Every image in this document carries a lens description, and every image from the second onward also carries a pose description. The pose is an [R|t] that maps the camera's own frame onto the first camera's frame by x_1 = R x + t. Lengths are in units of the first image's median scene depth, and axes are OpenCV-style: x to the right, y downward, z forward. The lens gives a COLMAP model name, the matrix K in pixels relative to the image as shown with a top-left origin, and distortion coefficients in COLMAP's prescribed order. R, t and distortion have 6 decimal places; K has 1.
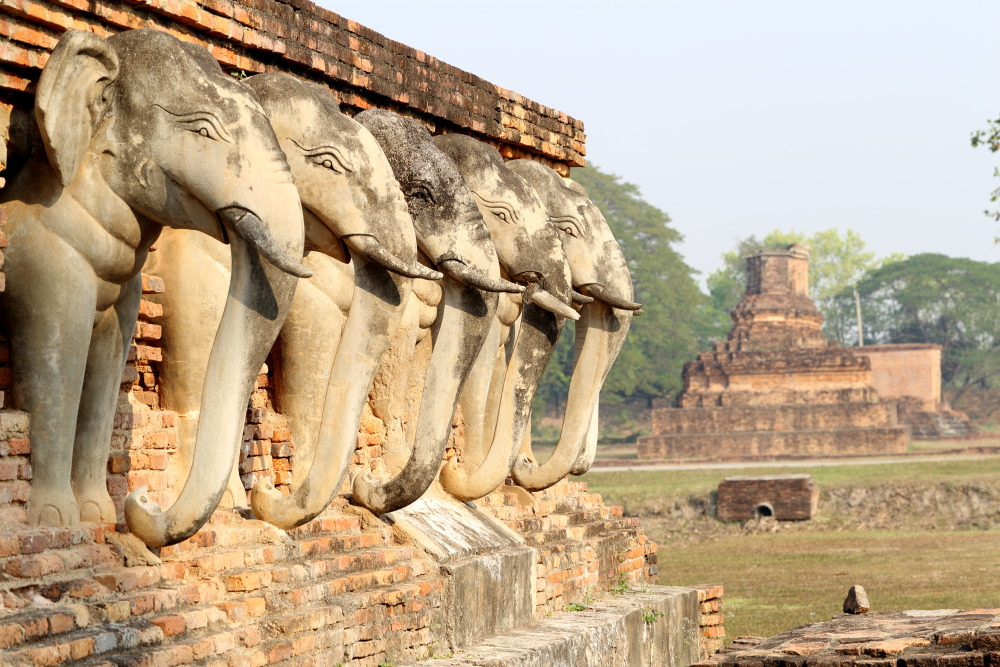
lens RADIAL K [[2833.8, 0, 500.0], [0, 2833.8, 333.5], [0, 0, 1]] dist [-0.078311, 1.846182]
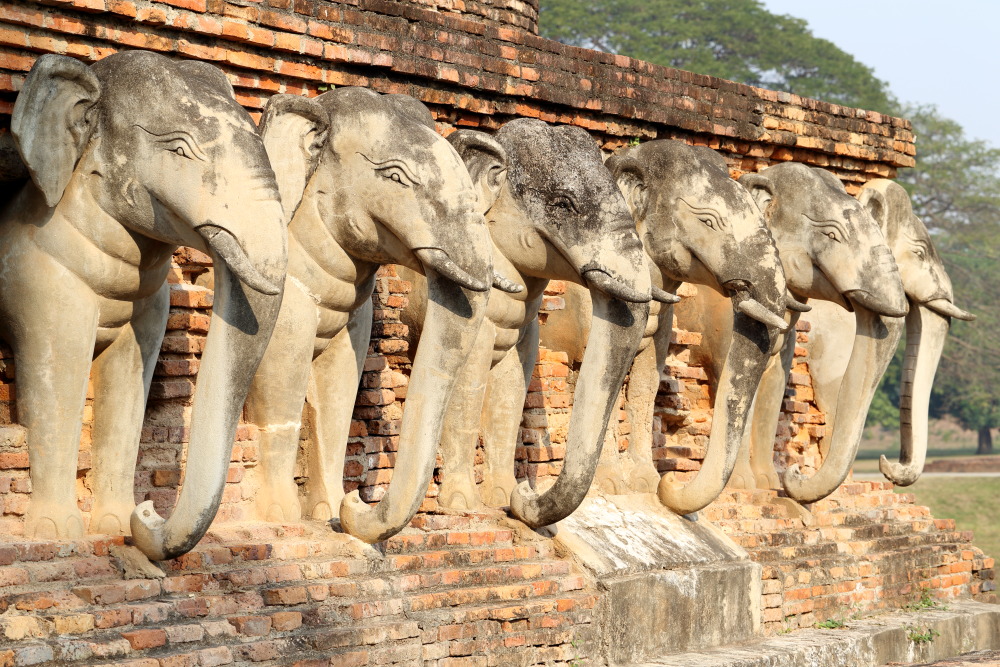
lens RADIAL K [[2833.8, 0, 500.0], [0, 2833.8, 333.5], [0, 0, 1]] dist [-0.078311, 1.846182]
pose [[0.963434, -0.001942, -0.267938, 0.213575], [0.002569, 0.999995, 0.001989, -0.006058], [0.267933, -0.002605, 0.963434, 0.044285]]
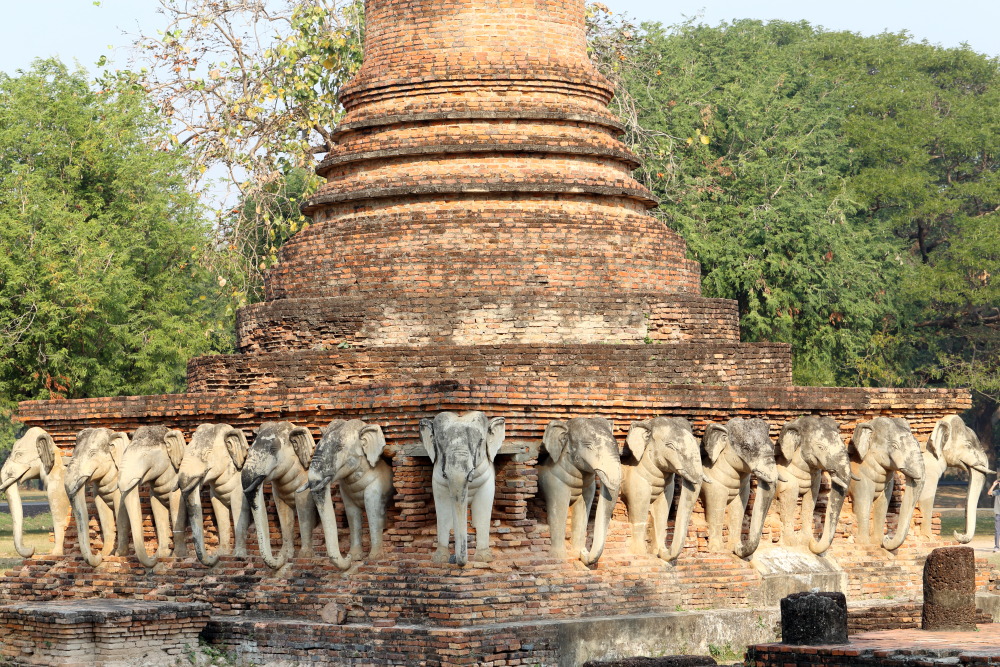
lens RADIAL K [[2833.8, 0, 500.0], [0, 2833.8, 333.5], [0, 0, 1]] dist [-0.078311, 1.846182]
pose [[0.838740, -0.001564, -0.544530, 1.333191], [-0.000007, 0.999996, -0.002883, -0.157410], [0.544532, 0.002422, 0.838736, -1.562829]]
